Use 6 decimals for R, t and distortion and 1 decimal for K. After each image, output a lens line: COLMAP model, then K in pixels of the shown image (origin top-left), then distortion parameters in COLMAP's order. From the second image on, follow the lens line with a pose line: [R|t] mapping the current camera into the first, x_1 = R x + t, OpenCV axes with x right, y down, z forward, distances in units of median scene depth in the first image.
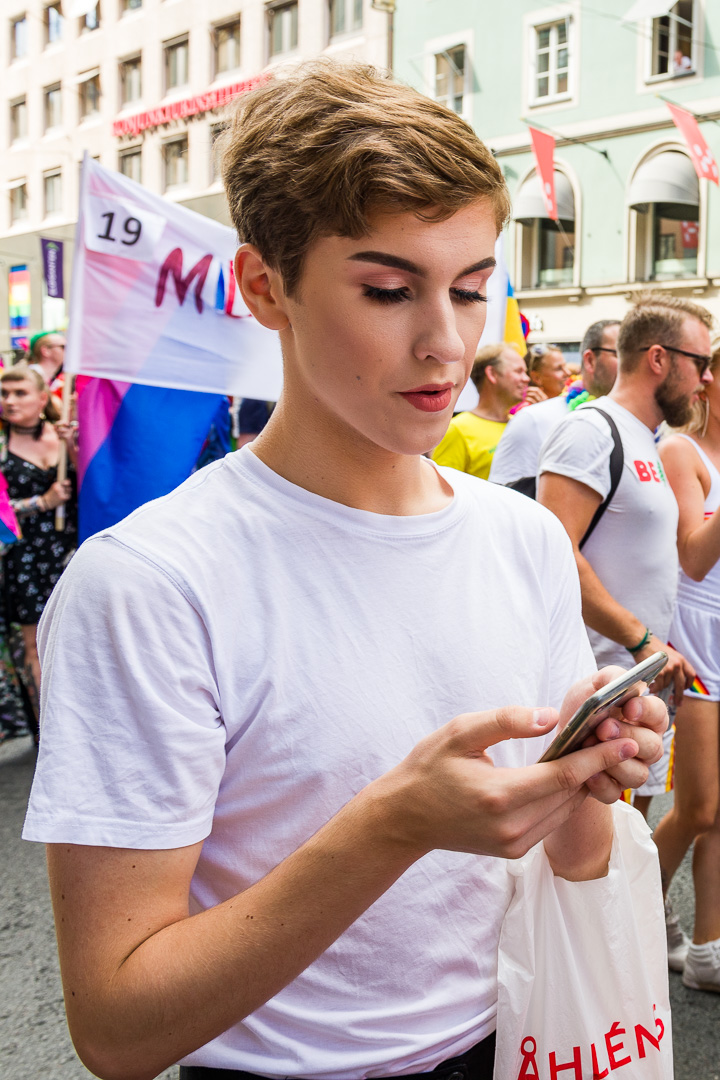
lens RADIAL K [[919.7, 0, 360.3], [0, 919.7, 490.1], [0, 0, 1]] dist [-0.046369, -0.002503]
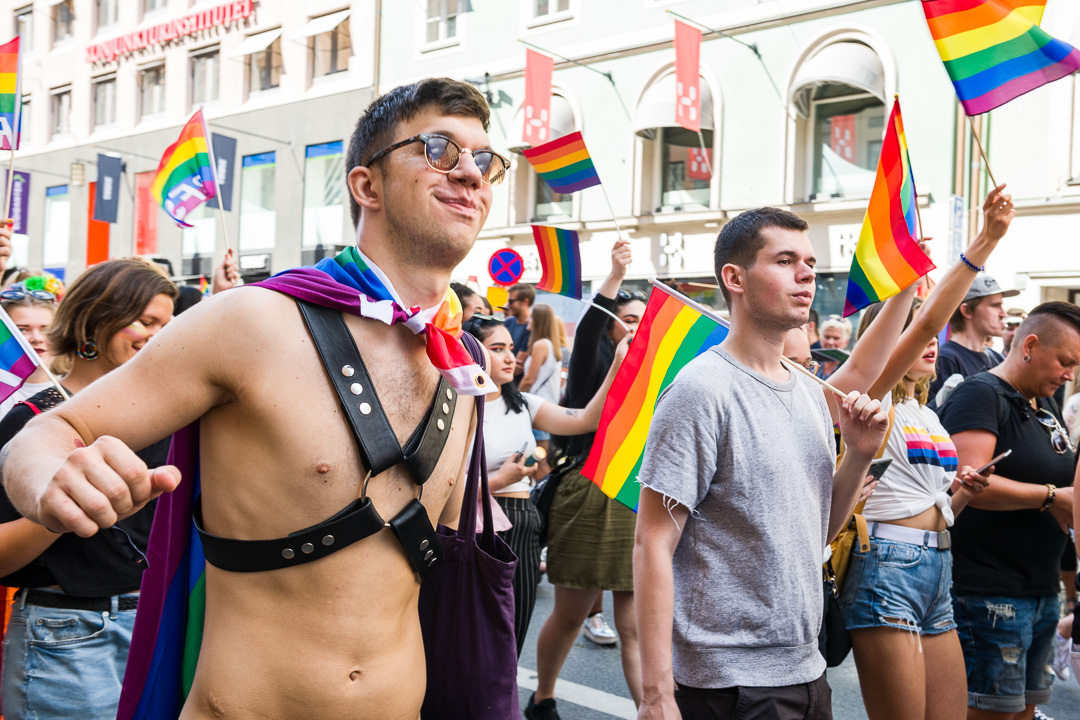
lens RADIAL K [[1342.8, 0, 572.9], [0, 1342.8, 342.2], [0, 0, 1]] dist [0.082543, 0.015638]
pose [[0.994181, 0.007298, -0.107479, 0.381811], [-0.018420, 0.994526, -0.102851, 0.035222], [0.106140, 0.104233, 0.988873, -0.310197]]
